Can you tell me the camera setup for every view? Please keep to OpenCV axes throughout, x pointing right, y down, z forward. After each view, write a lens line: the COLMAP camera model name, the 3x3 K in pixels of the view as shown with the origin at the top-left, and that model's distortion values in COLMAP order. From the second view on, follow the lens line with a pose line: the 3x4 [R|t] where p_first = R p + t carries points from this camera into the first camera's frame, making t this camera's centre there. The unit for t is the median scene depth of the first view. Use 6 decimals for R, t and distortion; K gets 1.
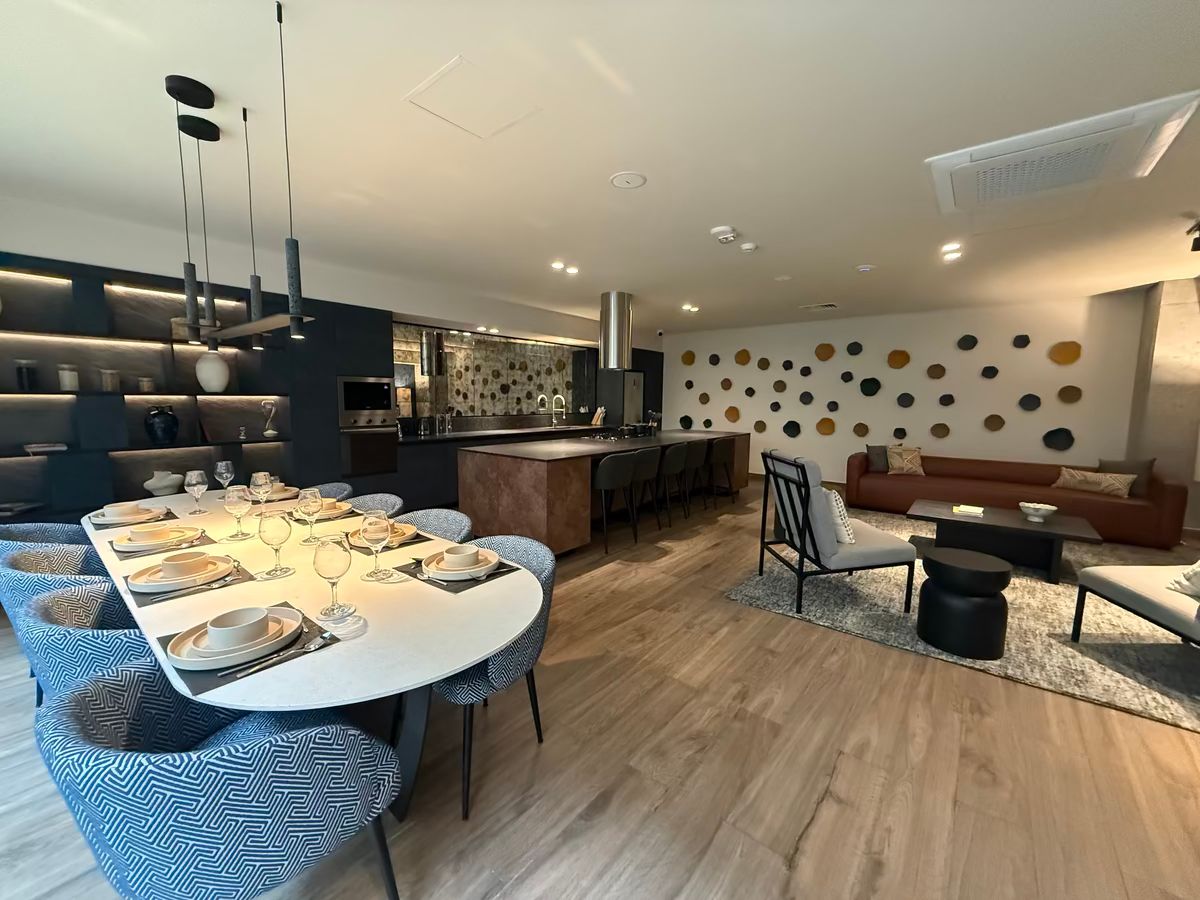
lens RADIAL K [[474.6, 0, 595.4], [0, 474.6, 447.6], [0, 0, 1]] dist [0.000364, 0.000080]
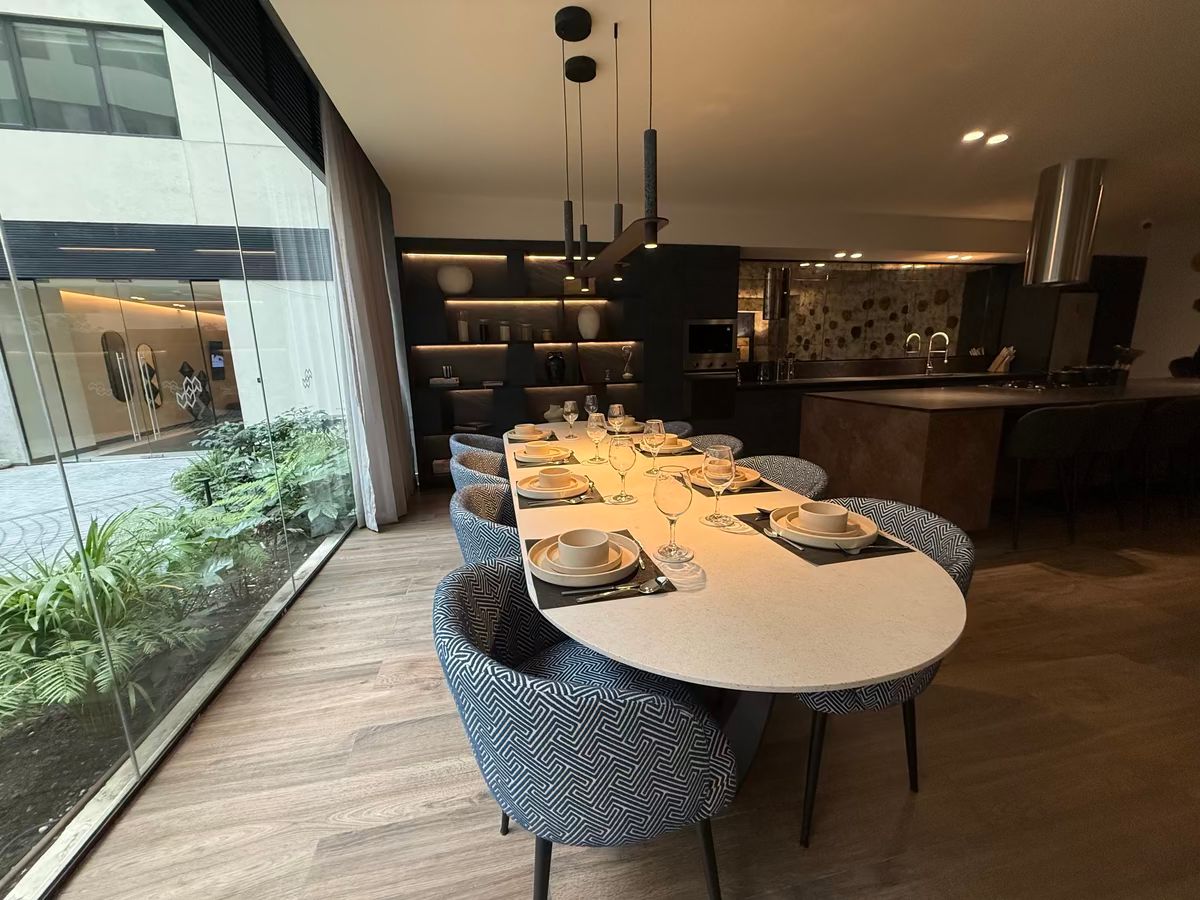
lens RADIAL K [[474.6, 0, 596.3], [0, 474.6, 448.5], [0, 0, 1]] dist [0.000364, 0.000080]
pose [[0.783440, 0.096056, -0.613999, -0.082633], [-0.034790, 0.993212, 0.110992, 0.036751], [0.620492, -0.065594, 0.781464, 0.143577]]
